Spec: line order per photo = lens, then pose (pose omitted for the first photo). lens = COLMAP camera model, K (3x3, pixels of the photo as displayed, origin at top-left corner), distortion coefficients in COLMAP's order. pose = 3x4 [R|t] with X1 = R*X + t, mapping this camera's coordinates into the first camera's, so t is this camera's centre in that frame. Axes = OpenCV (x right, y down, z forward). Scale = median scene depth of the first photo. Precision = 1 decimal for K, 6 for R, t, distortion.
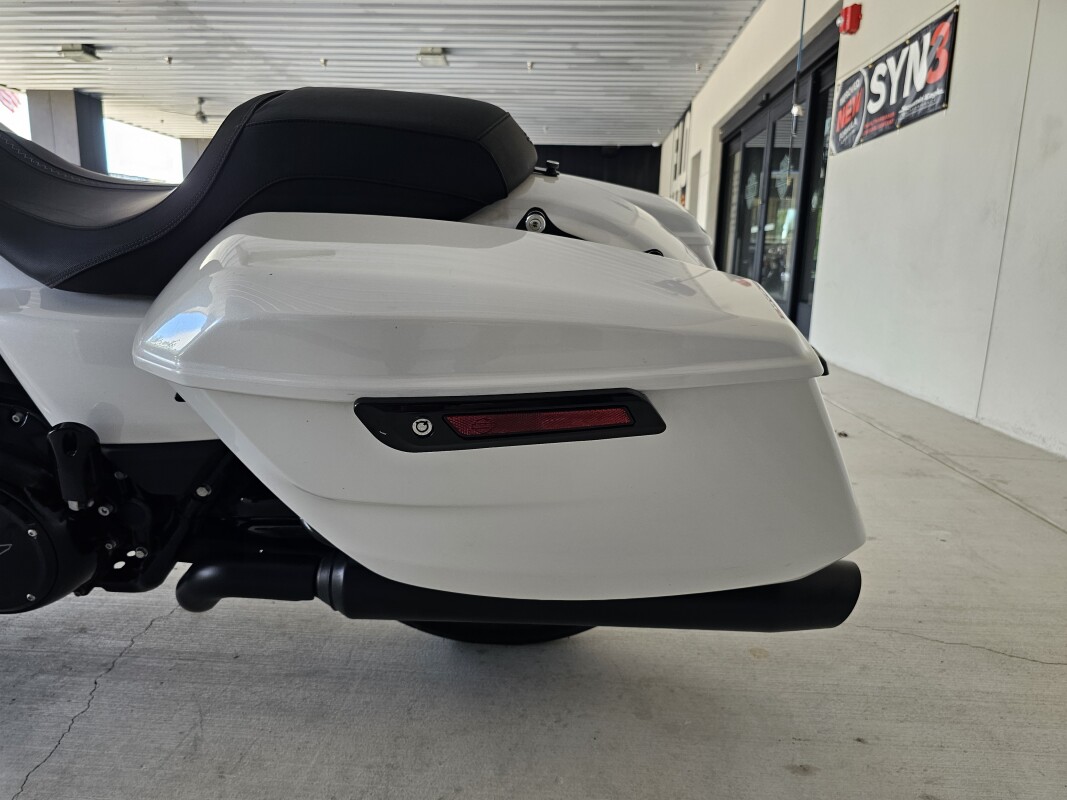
lens RADIAL K [[728.5, 0, 533.5], [0, 728.5, 400.0], [0, 0, 1]] dist [0.049193, -0.060613]
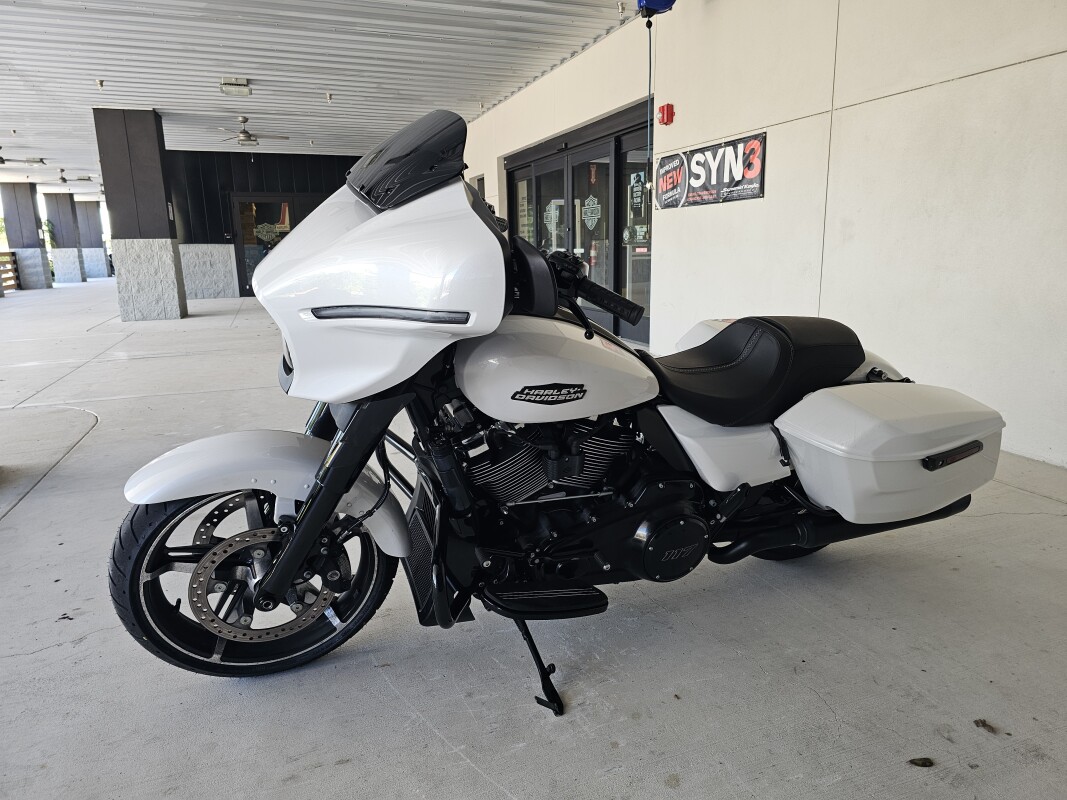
lens RADIAL K [[712.4, 0, 546.4], [0, 712.4, 391.2], [0, 0, 1]] dist [0.055152, -0.049176]
pose [[0.915345, -0.116955, 0.385311, -0.346143], [0.113536, 0.993028, 0.031701, -0.065210], [-0.386332, 0.014729, 0.922242, -0.149955]]
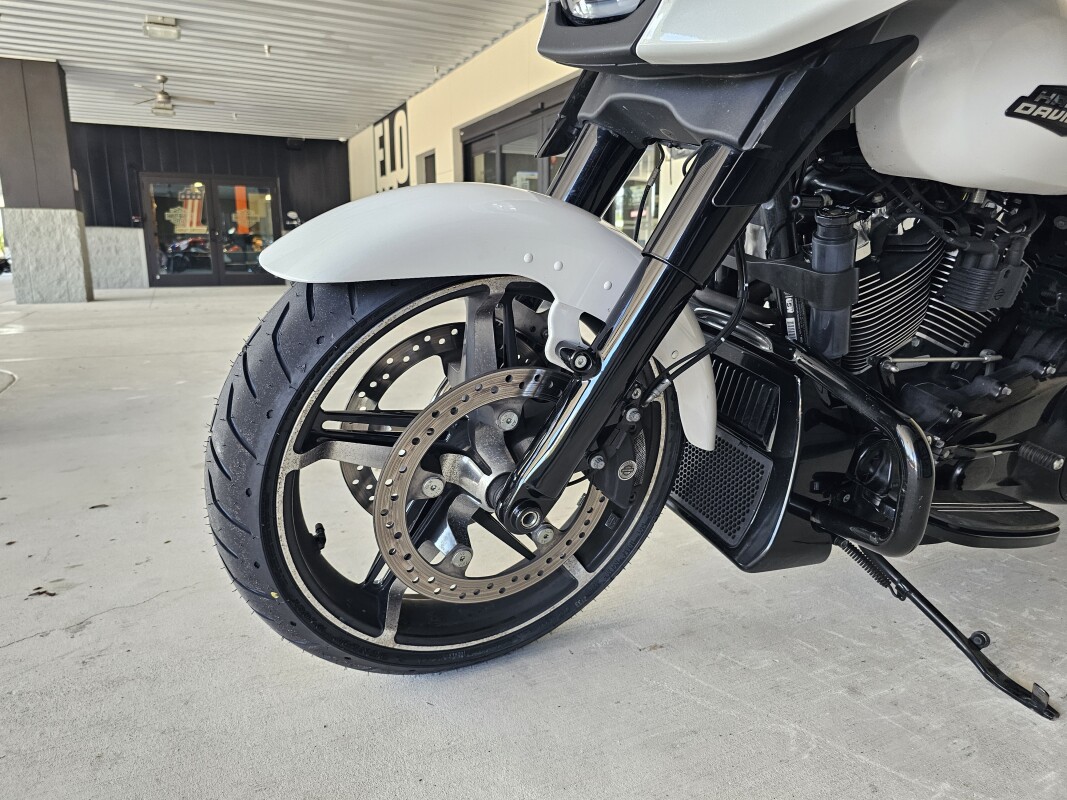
lens RADIAL K [[722.3, 0, 530.6], [0, 722.3, 397.9], [0, 0, 1]] dist [0.047342, -0.041974]
pose [[0.873542, -0.115218, 0.472916, -0.422782], [0.113793, 0.992998, 0.031736, -0.005824], [-0.473261, 0.026092, 0.880536, 0.055147]]
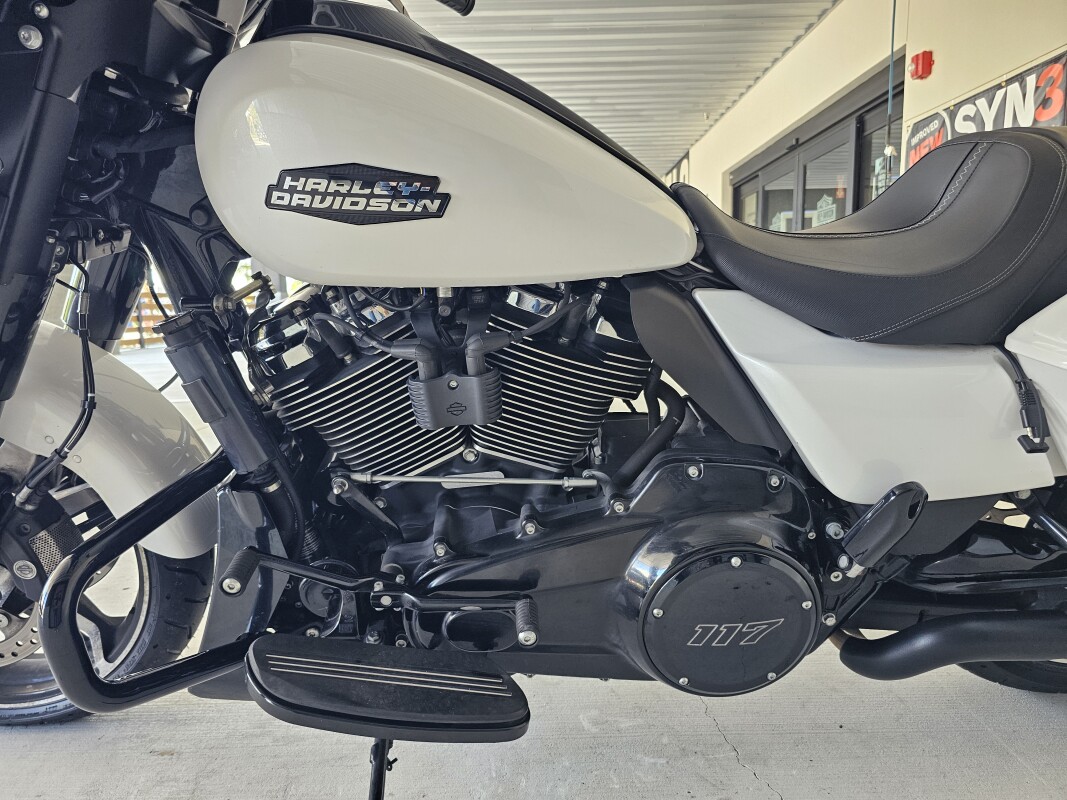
lens RADIAL K [[722.3, 0, 530.6], [0, 722.3, 397.9], [0, 0, 1]] dist [0.047342, -0.041974]
pose [[0.997664, -0.047988, 0.048612, -0.194953], [0.050984, 0.996748, -0.062395, -0.004654], [-0.045460, 0.064727, 0.996867, 0.009563]]
